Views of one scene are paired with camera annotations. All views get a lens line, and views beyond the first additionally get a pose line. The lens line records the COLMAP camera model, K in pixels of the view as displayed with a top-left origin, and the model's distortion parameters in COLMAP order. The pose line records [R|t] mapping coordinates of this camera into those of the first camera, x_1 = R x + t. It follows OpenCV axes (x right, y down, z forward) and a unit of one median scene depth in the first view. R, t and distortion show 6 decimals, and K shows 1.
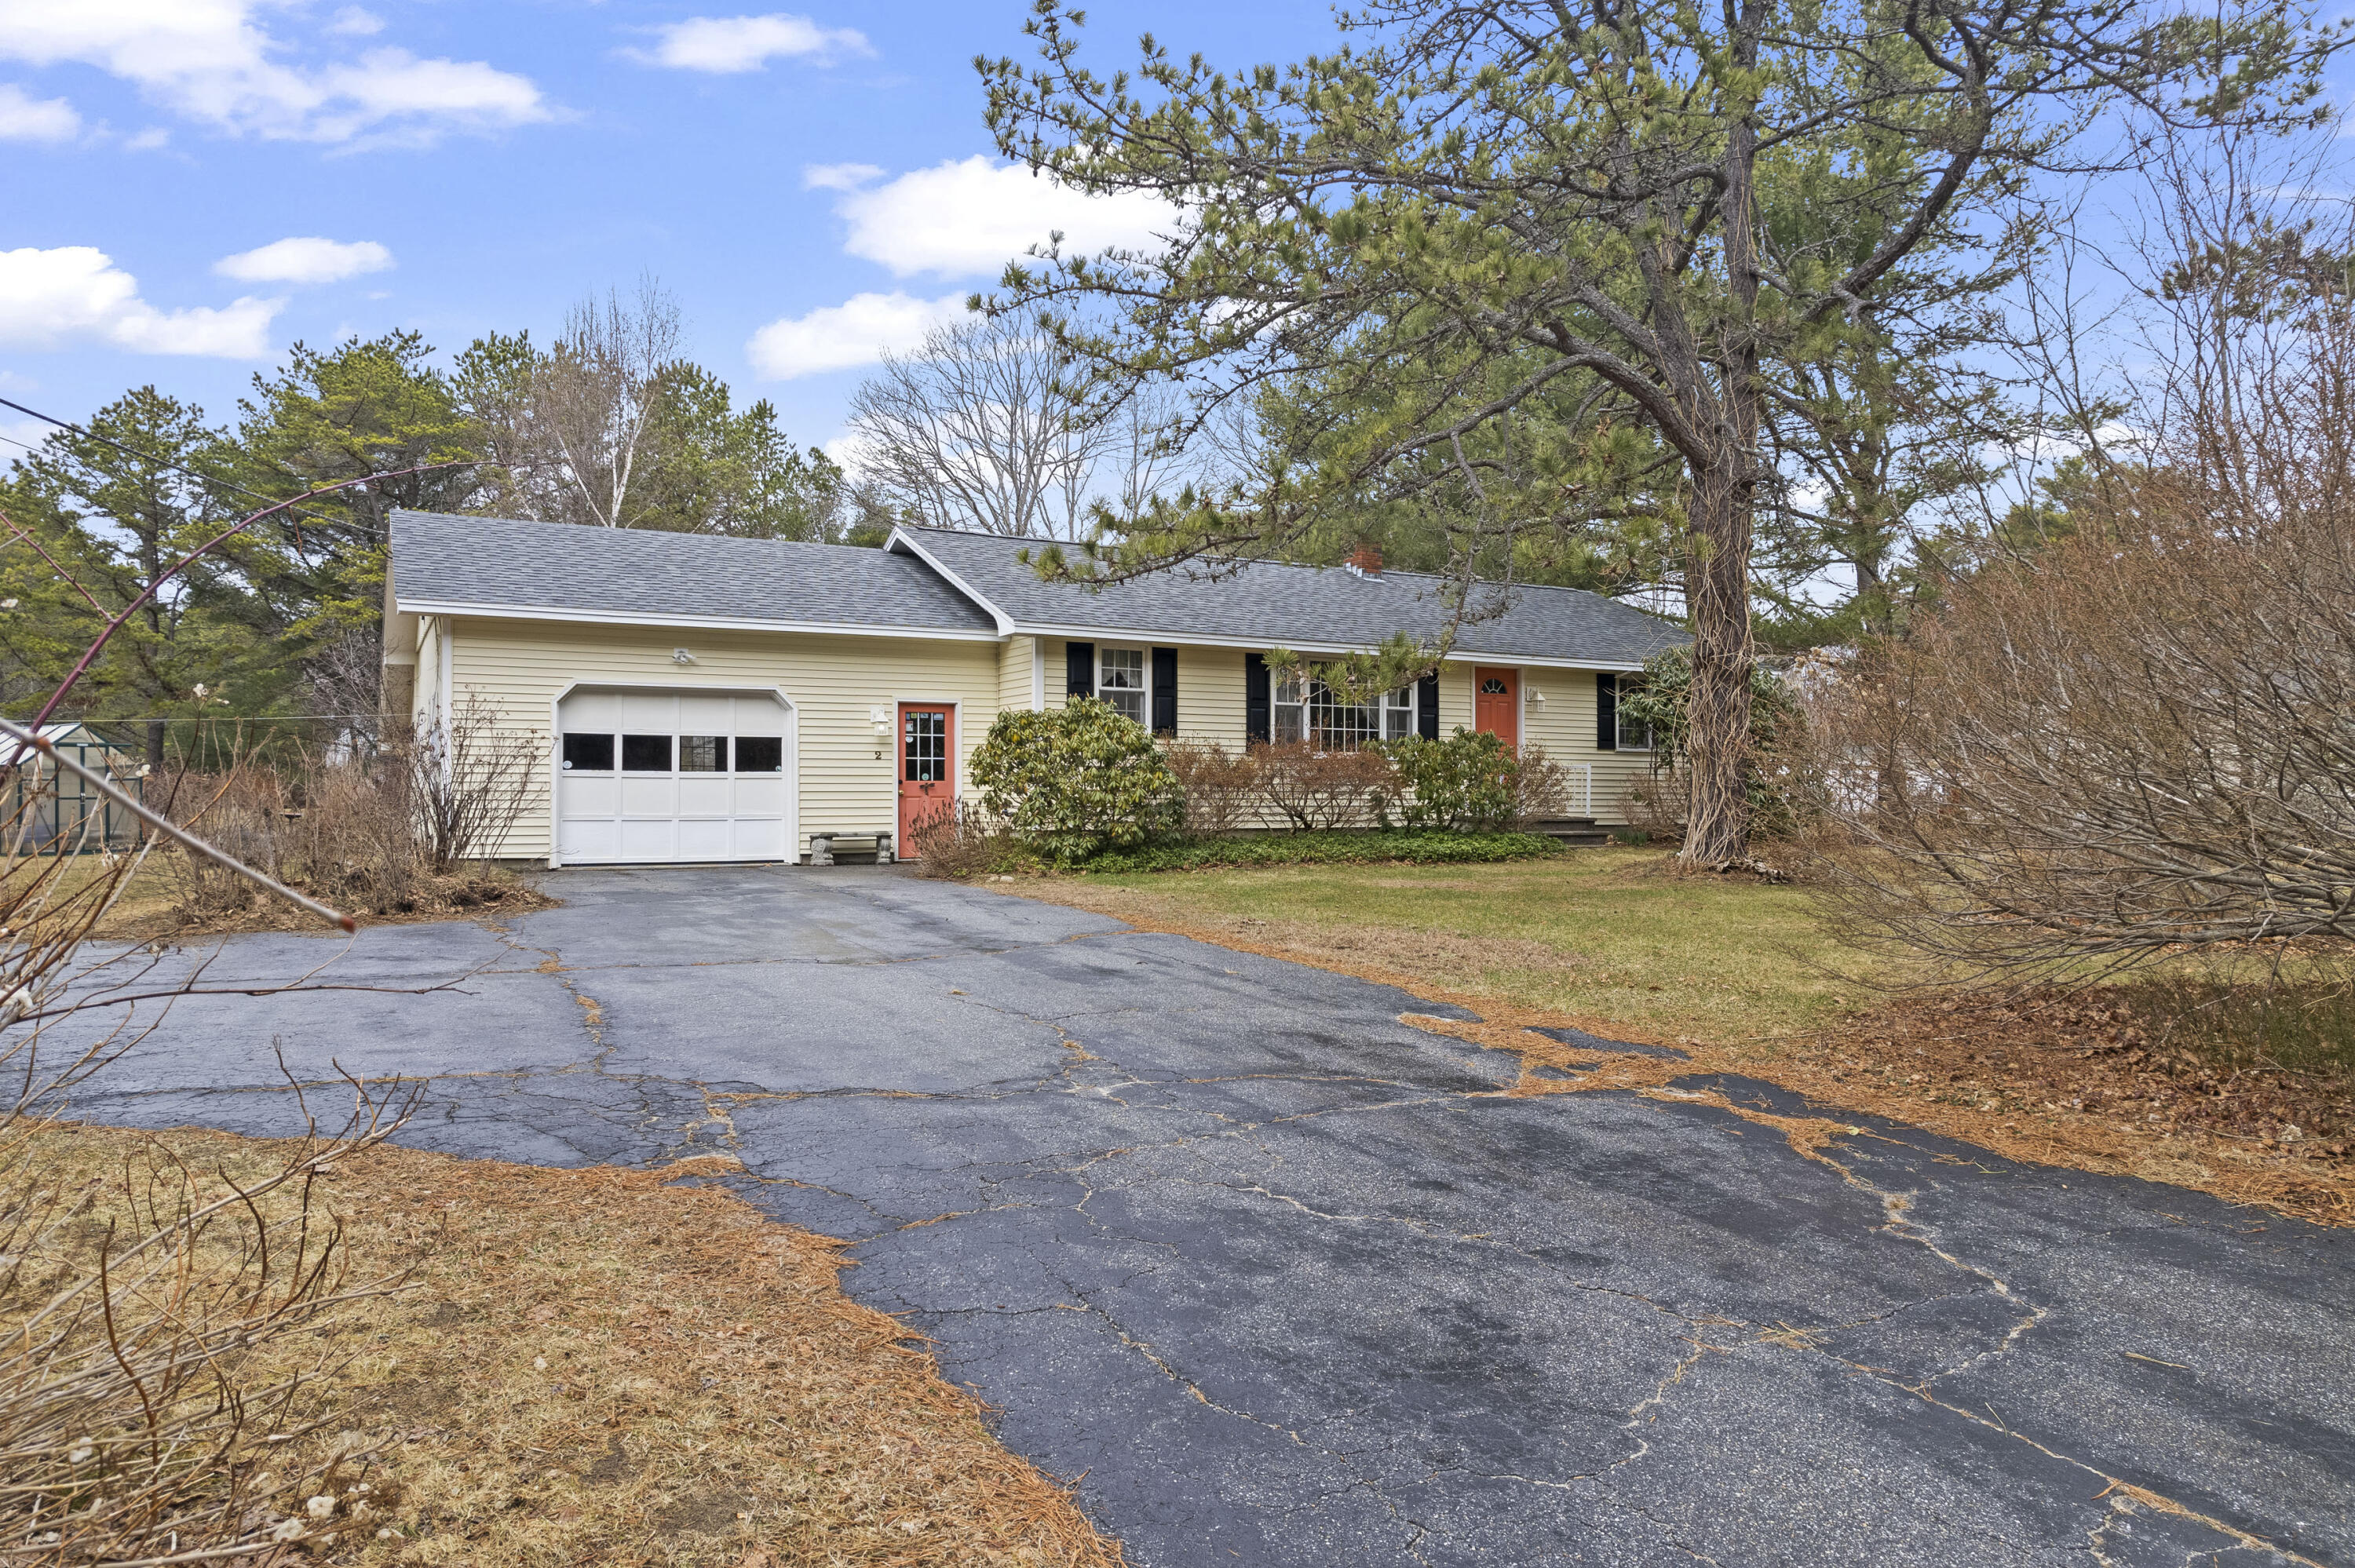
lens RADIAL K [[1508.2, 0, 1188.3], [0, 1508.2, 789.4], [0, 0, 1]] dist [-0.084306, 0.075765]
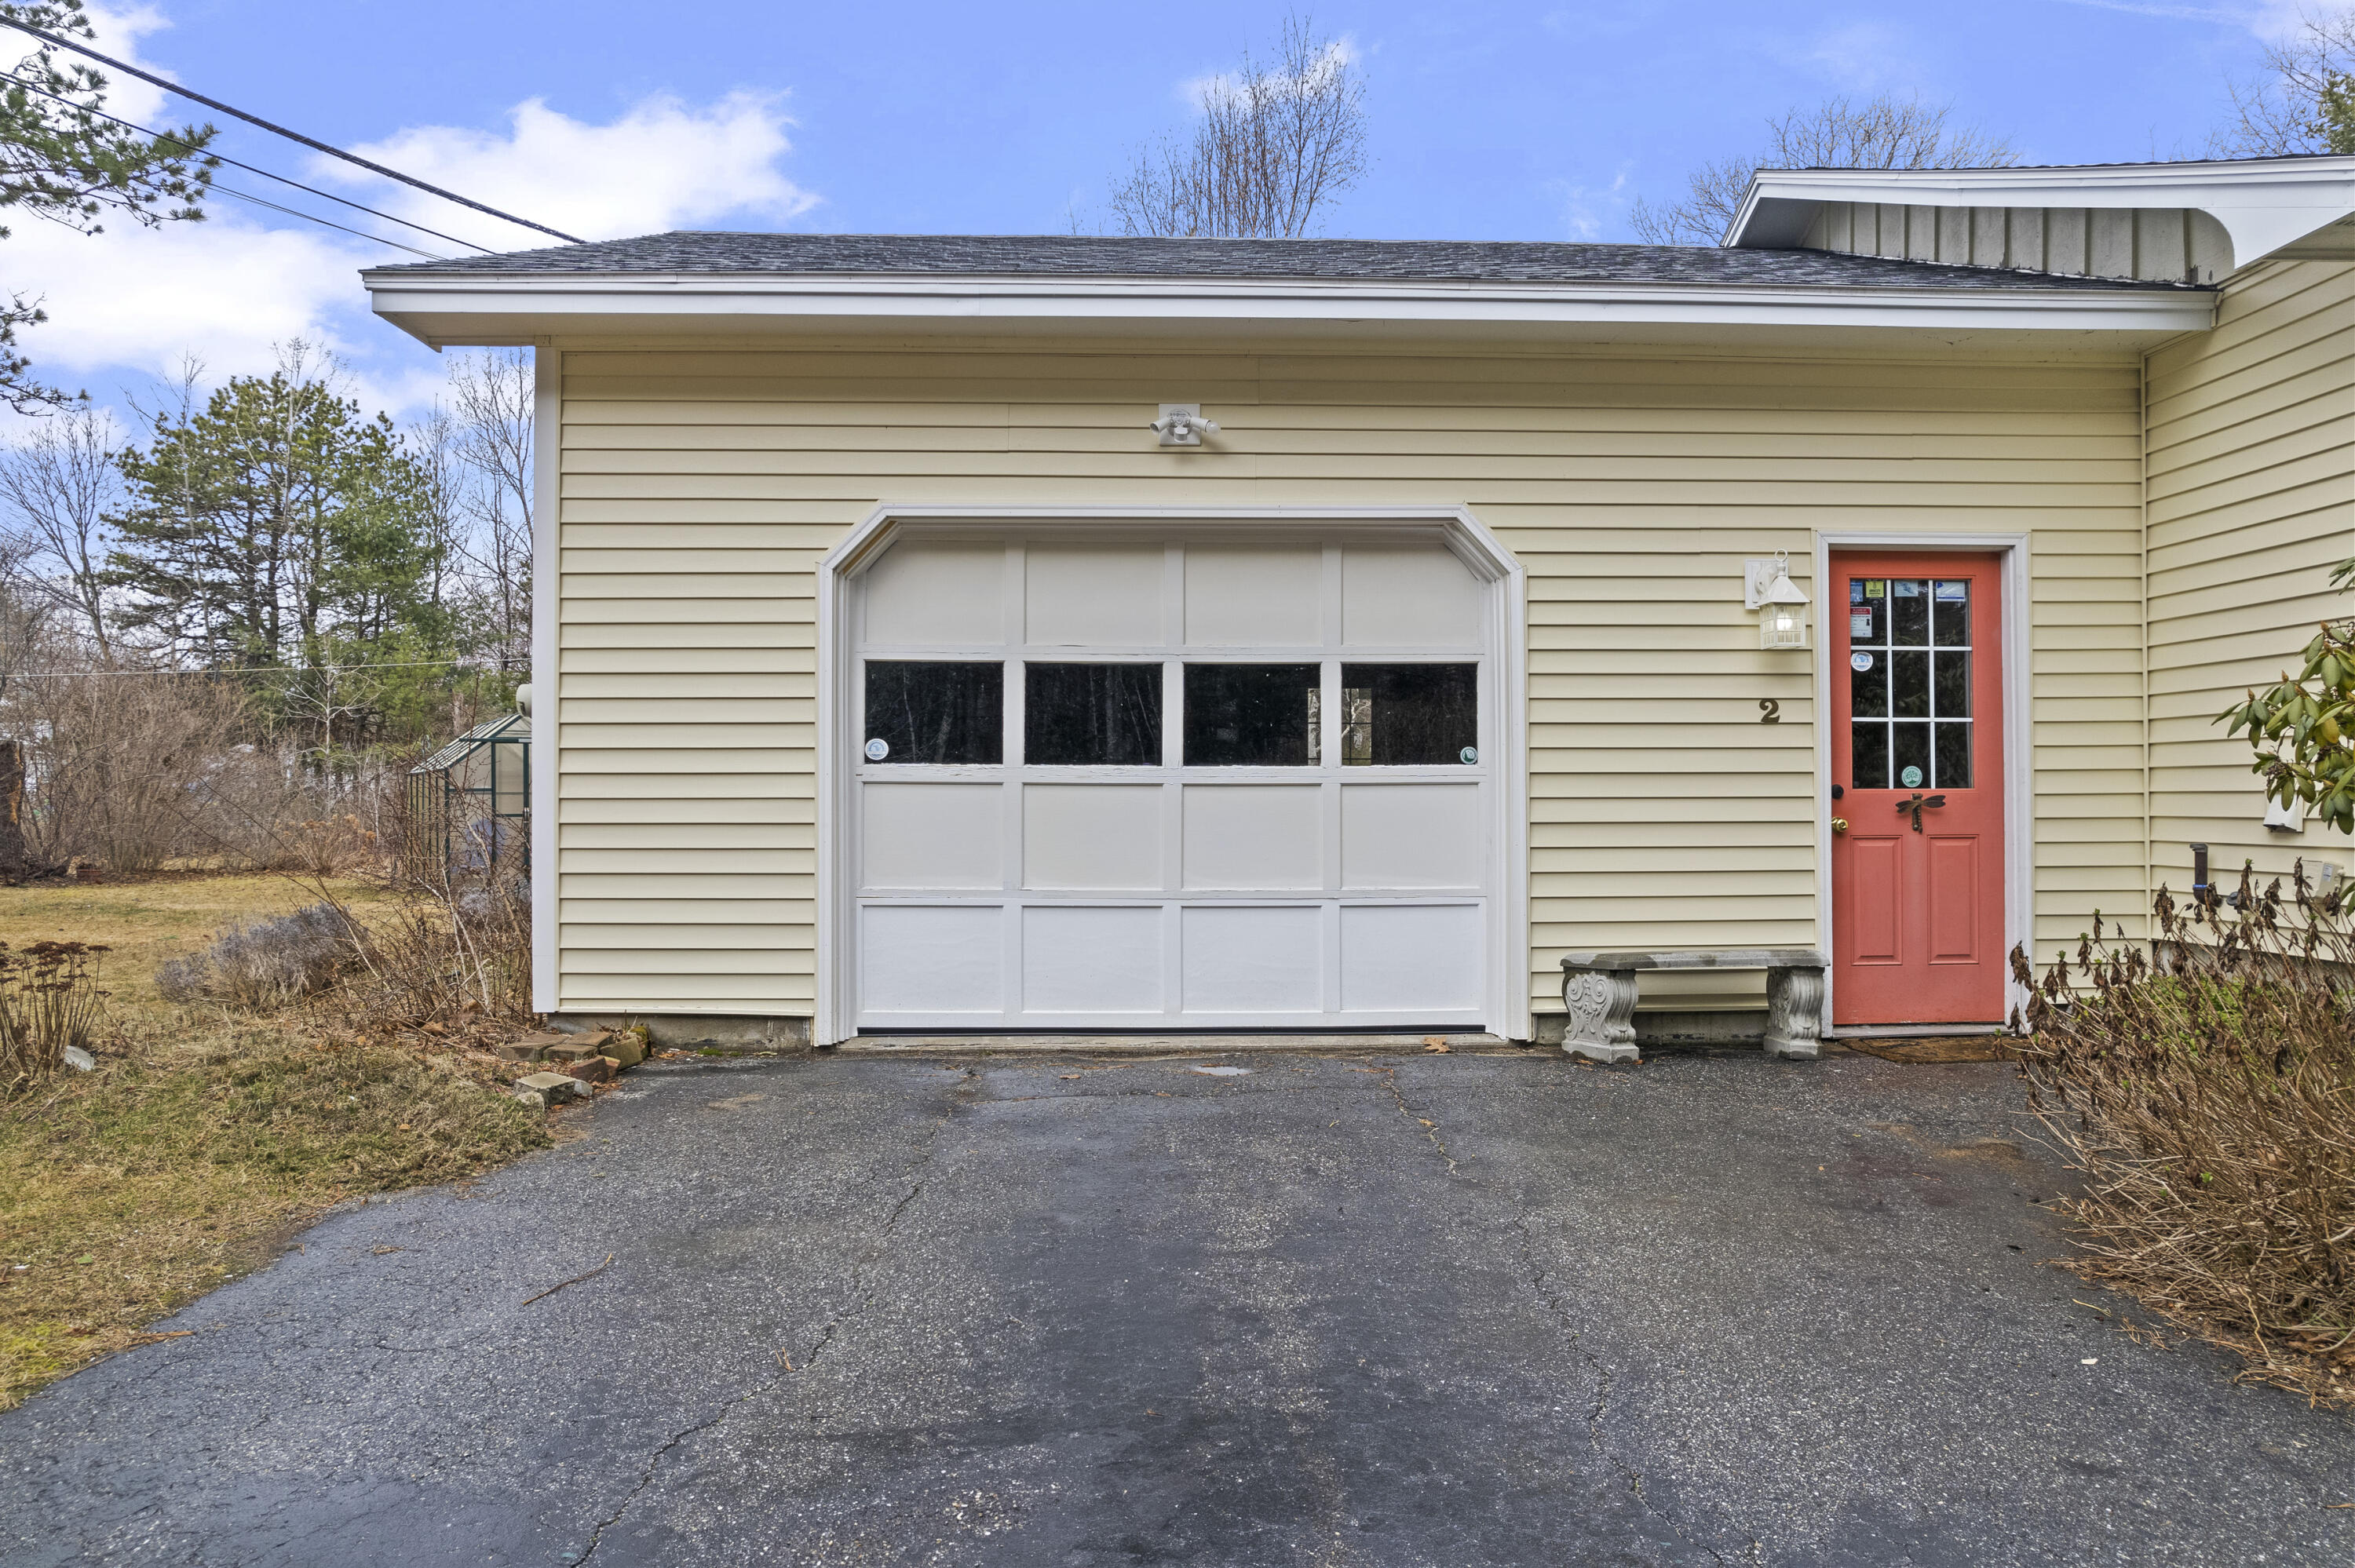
lens RADIAL K [[1508.2, 0, 1188.3], [0, 1508.2, 789.4], [0, 0, 1]] dist [-0.084306, 0.075765]
pose [[0.886981, -0.006885, -0.461755, -0.173604], [0.003690, 0.999963, -0.007822, -0.003686], [0.461792, 0.005234, 0.886973, 0.673343]]
